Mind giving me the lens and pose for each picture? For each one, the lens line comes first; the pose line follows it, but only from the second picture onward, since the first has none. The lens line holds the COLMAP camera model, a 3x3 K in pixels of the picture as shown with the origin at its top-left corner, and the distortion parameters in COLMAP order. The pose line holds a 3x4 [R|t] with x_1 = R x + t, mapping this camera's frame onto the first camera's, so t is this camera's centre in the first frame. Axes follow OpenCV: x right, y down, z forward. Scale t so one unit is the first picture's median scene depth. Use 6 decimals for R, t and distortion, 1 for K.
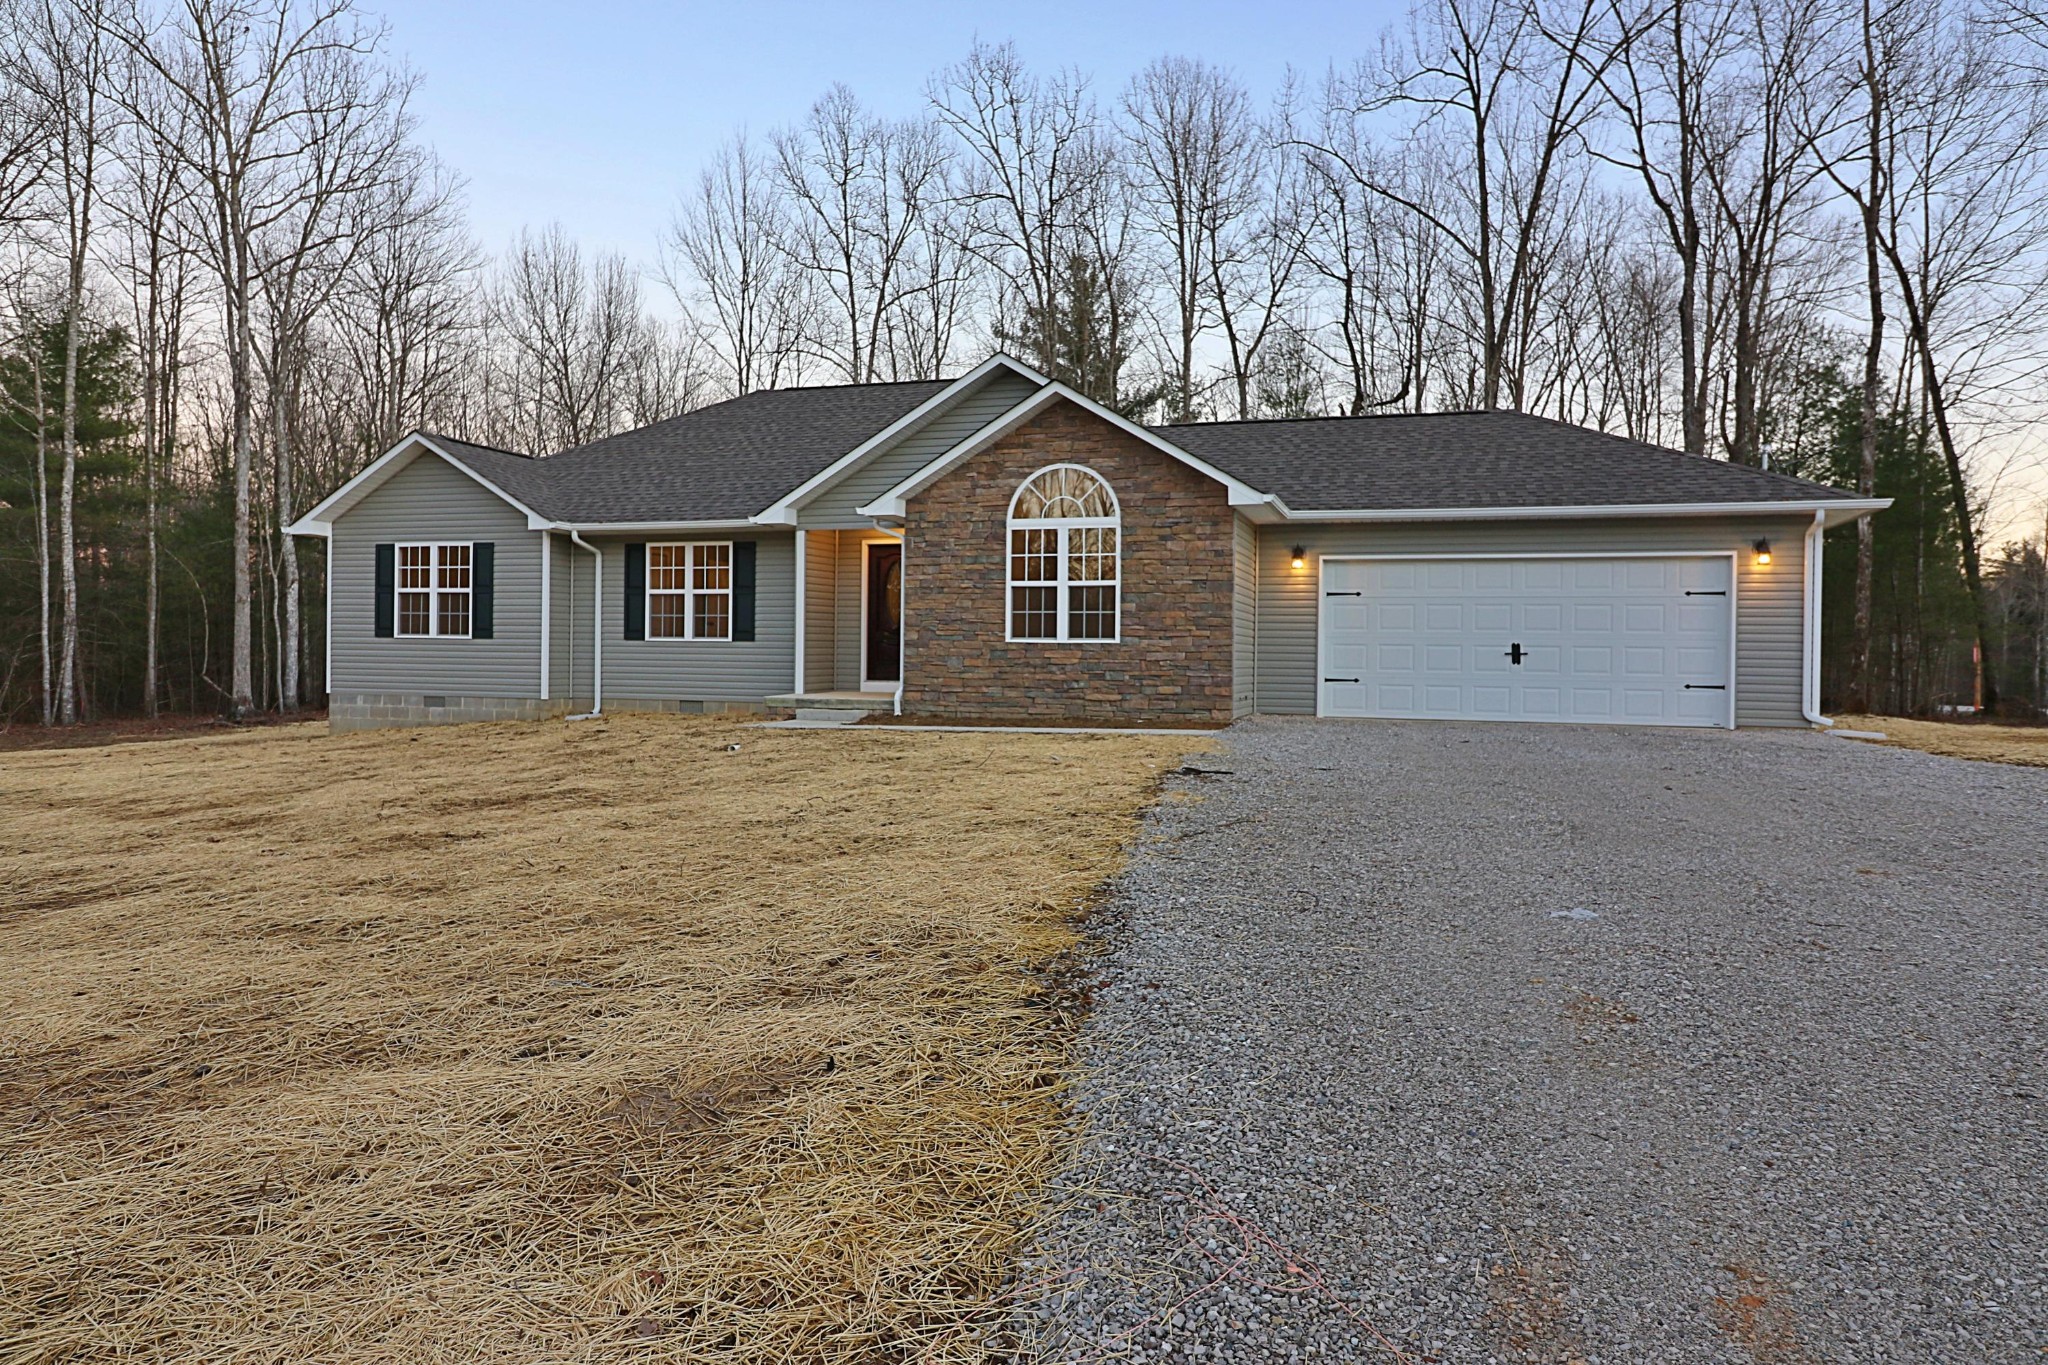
lens RADIAL K [[1296.9, 0, 1022.4], [0, 1296.9, 669.3], [0, 0, 1]] dist [0.002599, -0.001075]
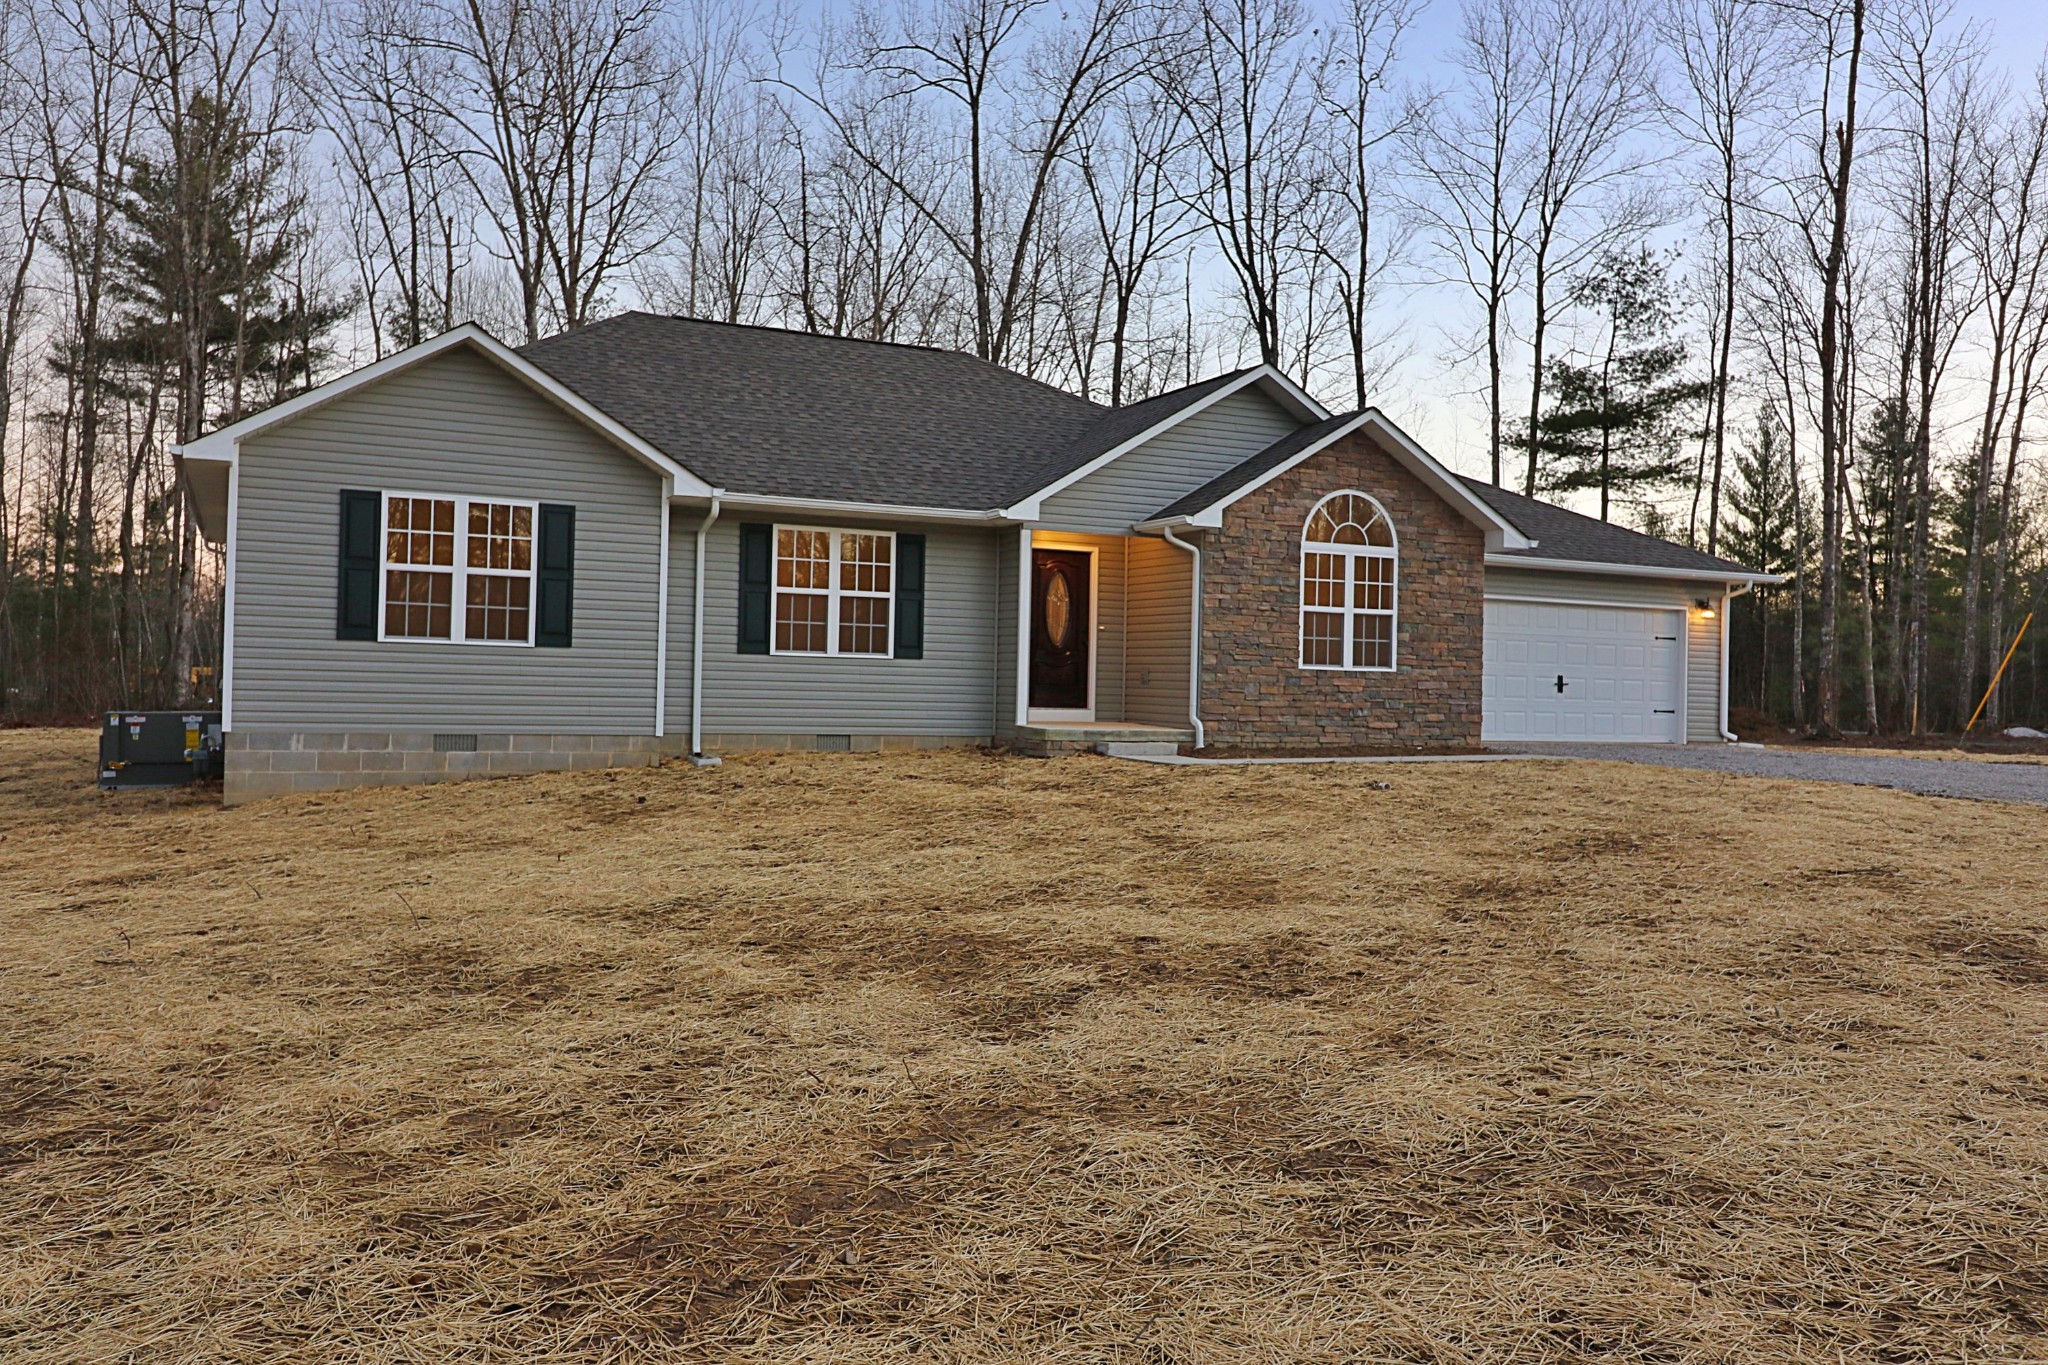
lens RADIAL K [[1582.4, 0, 1020.0], [0, 1582.4, 665.7], [0, 0, 1]] dist [0.009762, 0.000738]
pose [[0.728304, 0.014078, 0.685109, -0.926462], [-0.007581, 0.999893, -0.012487, -0.006722], [-0.685212, 0.003900, 0.728333, 0.276533]]
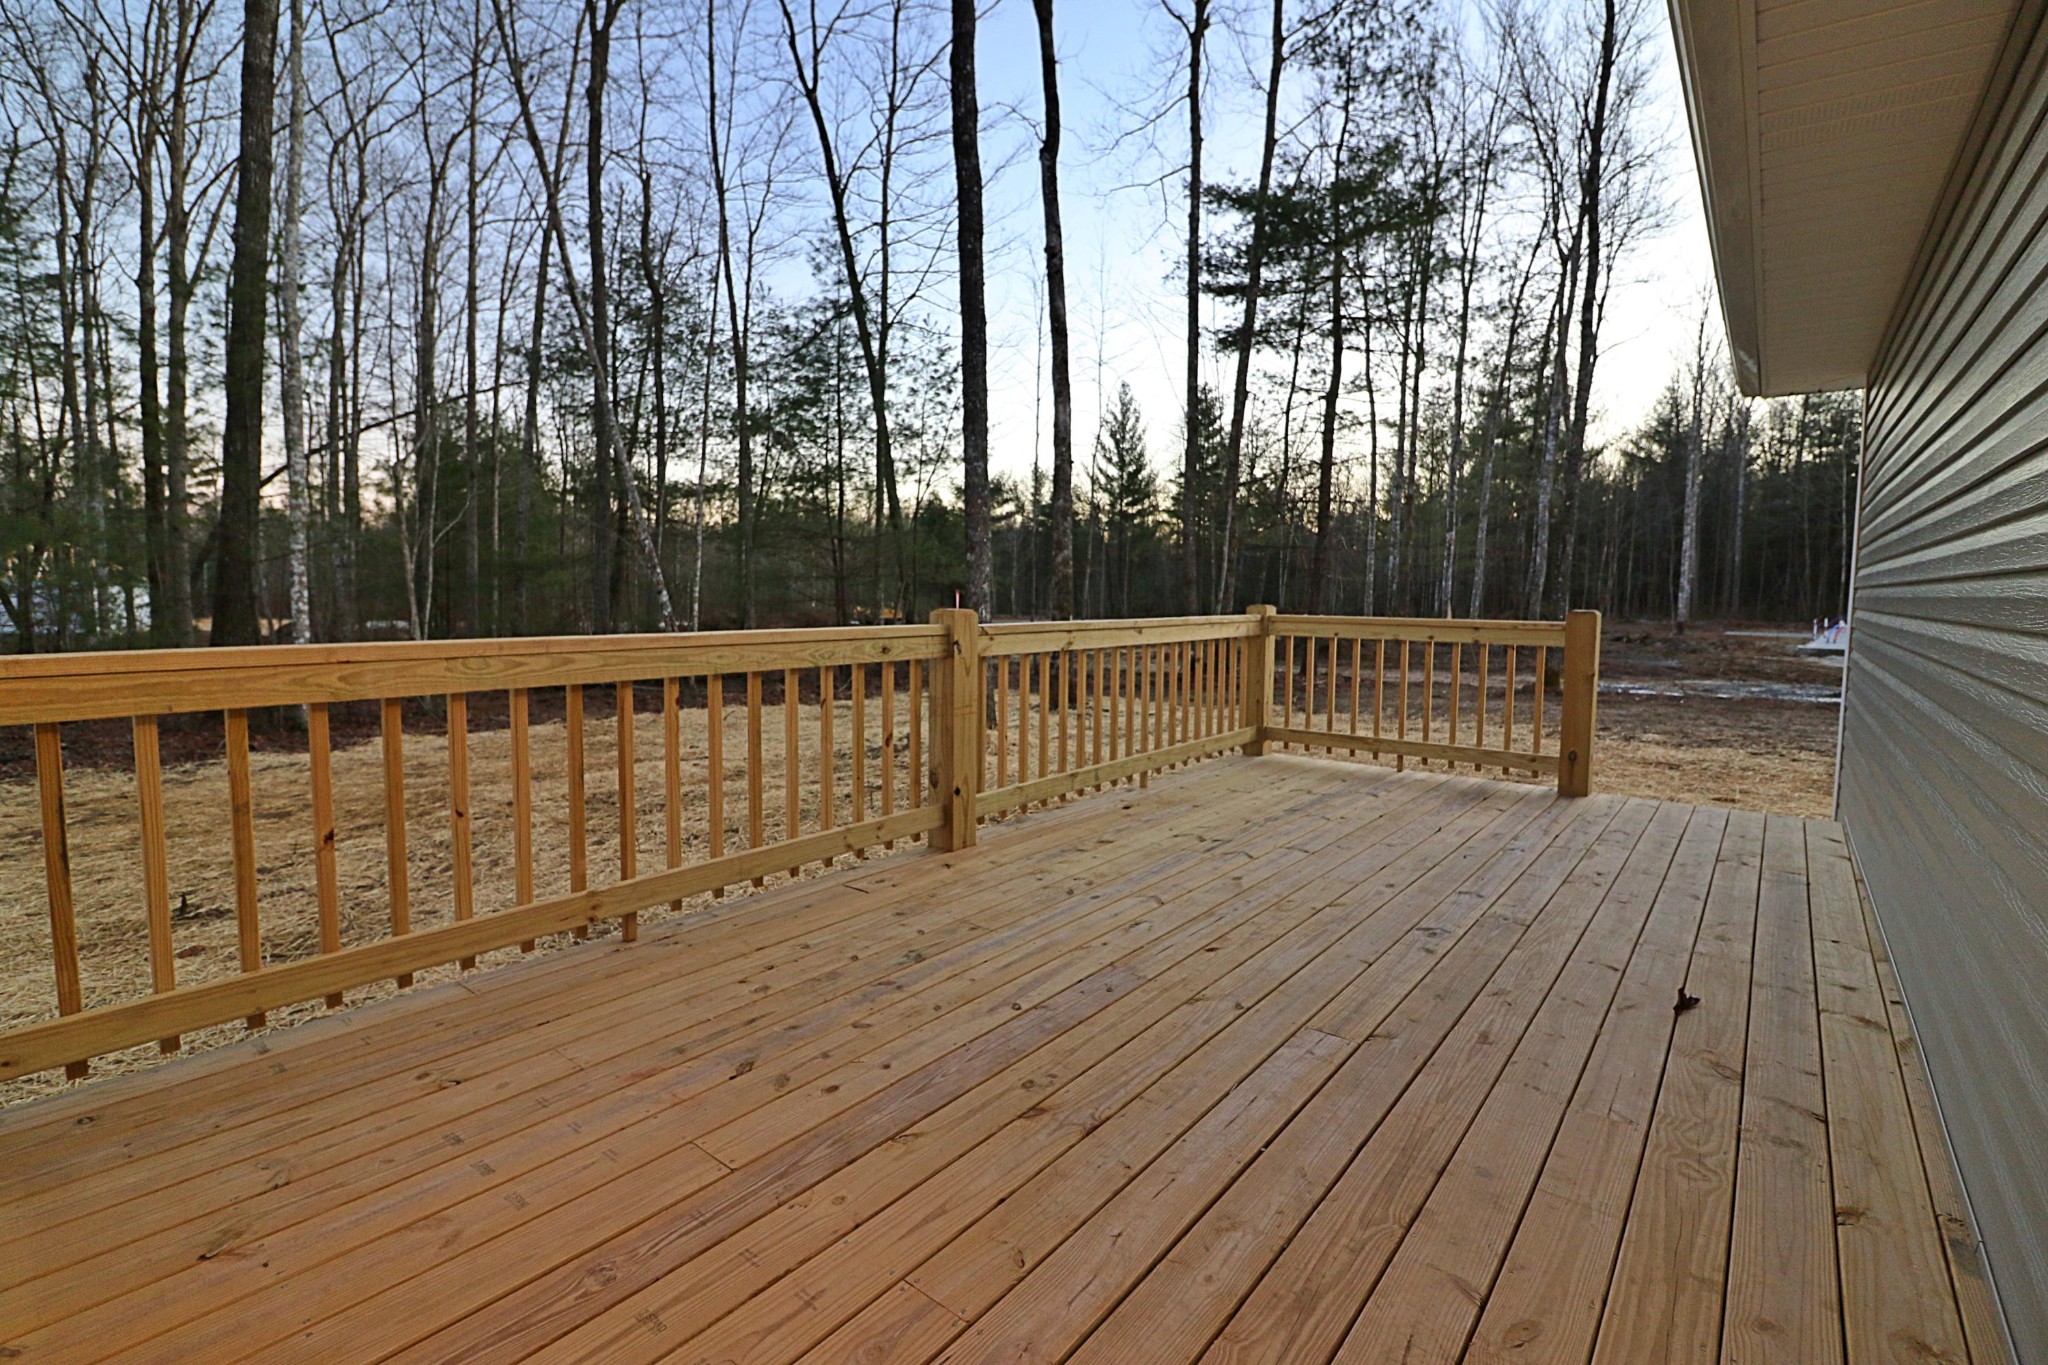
lens RADIAL K [[927.5, 0, 1026.7], [0, 927.5, 672.3], [0, 0, 1]] dist [-0.000504, -0.011629]
pose [[0.357307, -0.092761, 0.929369, 0.323499], [0.006772, 0.995287, 0.096737, -0.044066], [-0.933962, -0.028271, 0.356252, 1.407961]]
